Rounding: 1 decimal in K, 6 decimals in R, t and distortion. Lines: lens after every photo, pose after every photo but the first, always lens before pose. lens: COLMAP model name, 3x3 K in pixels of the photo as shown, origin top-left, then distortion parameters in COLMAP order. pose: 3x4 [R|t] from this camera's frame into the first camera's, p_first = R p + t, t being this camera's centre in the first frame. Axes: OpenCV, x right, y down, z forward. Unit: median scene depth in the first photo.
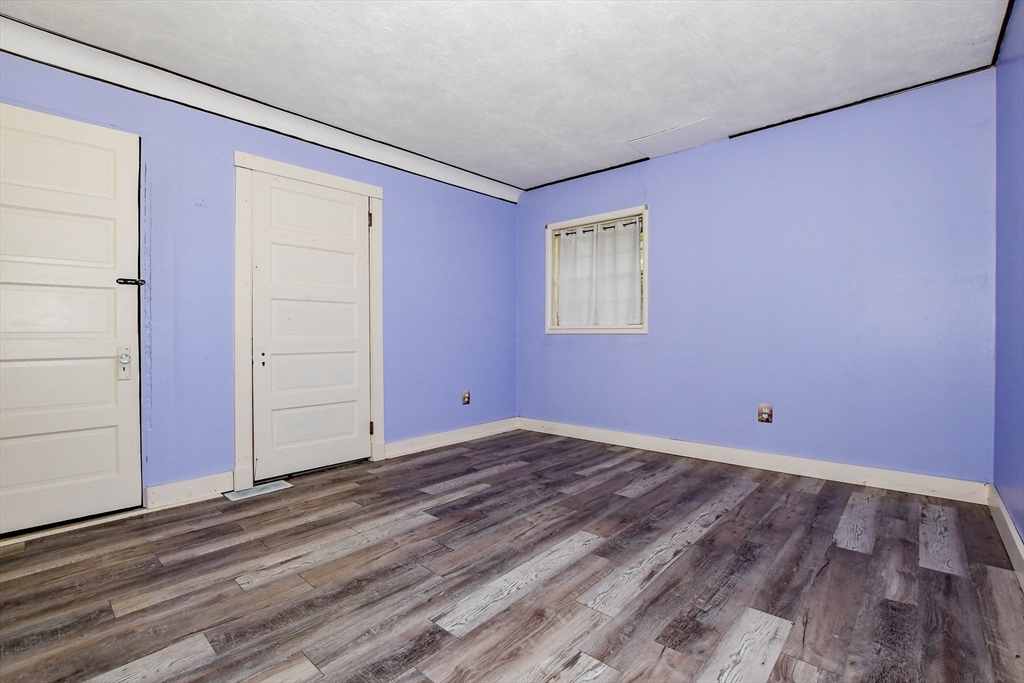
lens RADIAL K [[456.6, 0, 506.5], [0, 456.6, 342.5], [0, 0, 1]] dist [-0.033898, 0.005474]
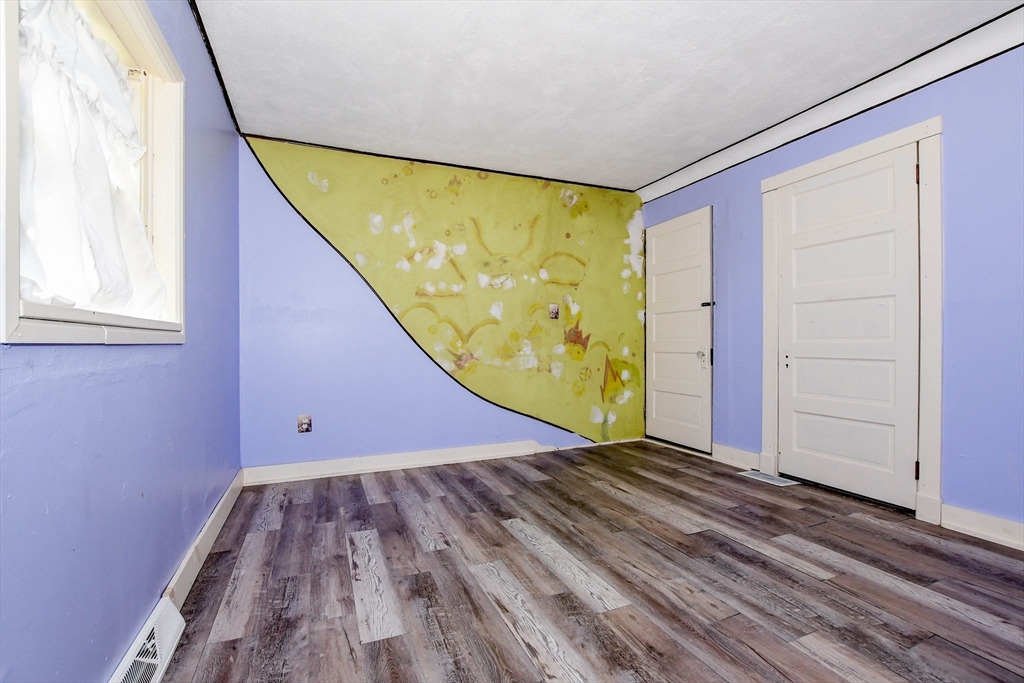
lens RADIAL K [[456.6, 0, 506.5], [0, 456.6, 342.5], [0, 0, 1]] dist [-0.033898, 0.005474]
pose [[-0.418352, 0.011415, -0.908213, 0.927658], [-0.002353, 0.999904, 0.013651, -0.025708], [0.908282, 0.007848, -0.418285, 1.128066]]
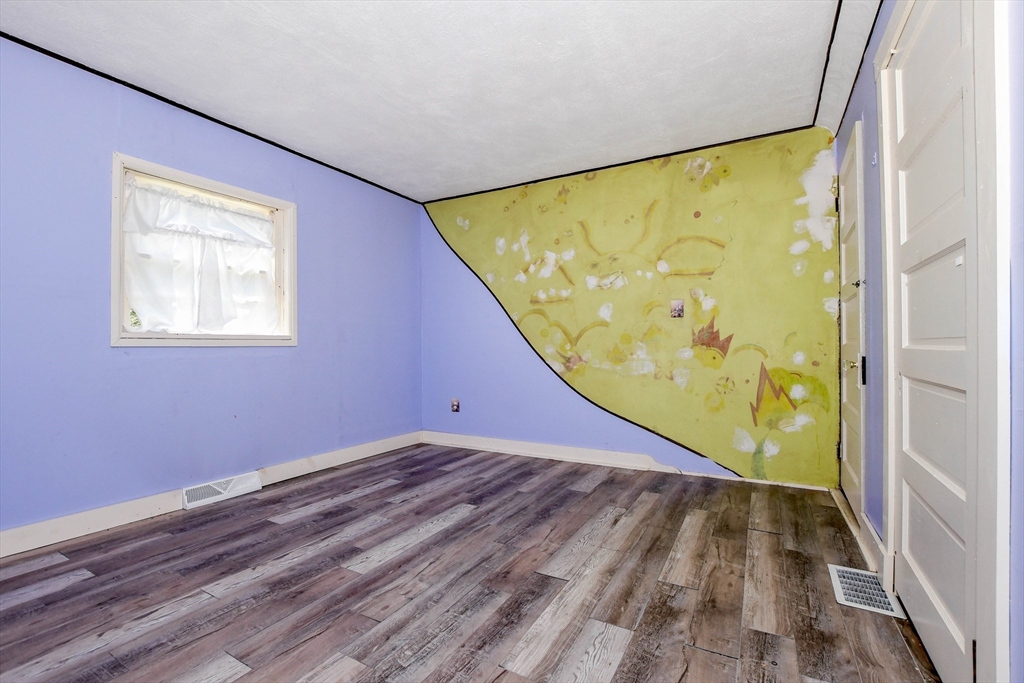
lens RADIAL K [[456.6, 0, 506.5], [0, 456.6, 342.5], [0, 0, 1]] dist [-0.033898, 0.005474]
pose [[-0.974864, 0.012135, -0.222469, 0.085239], [0.010047, 0.999894, 0.010513, -0.033323], [0.222573, 0.008014, -0.974883, 1.910993]]
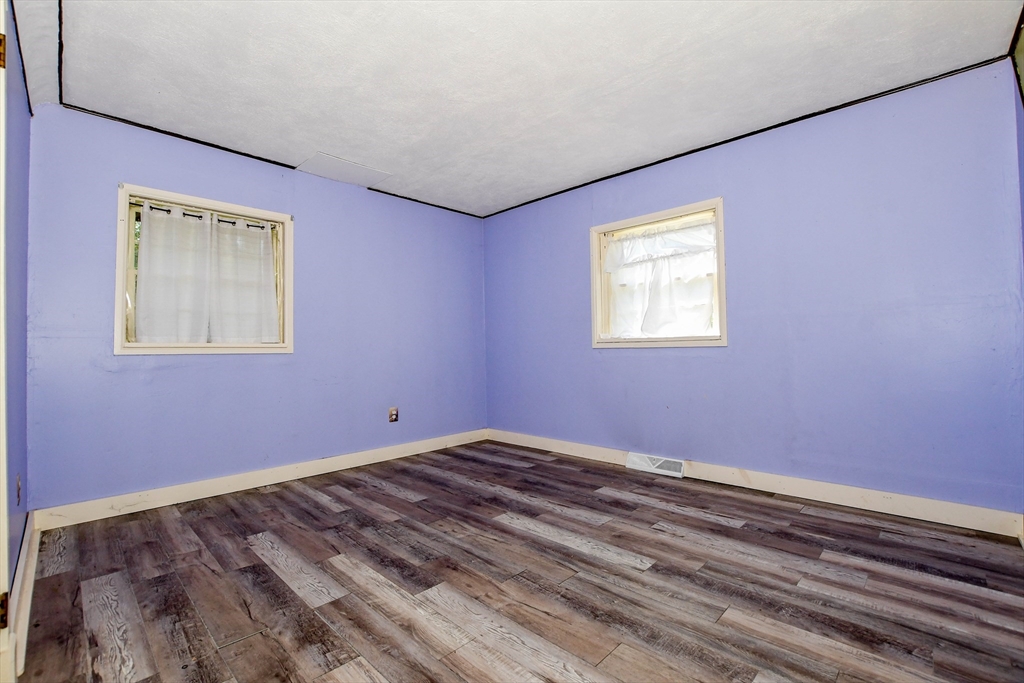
lens RADIAL K [[450.6, 0, 506.9], [0, 450.6, 343.2], [0, 0, 1]] dist [-0.037165, 0.005366]
pose [[0.032833, 0.021696, 0.999225, -1.007836], [0.030043, 0.999291, -0.022684, -0.010660], [-0.999009, 0.030764, 0.032158, 0.917021]]
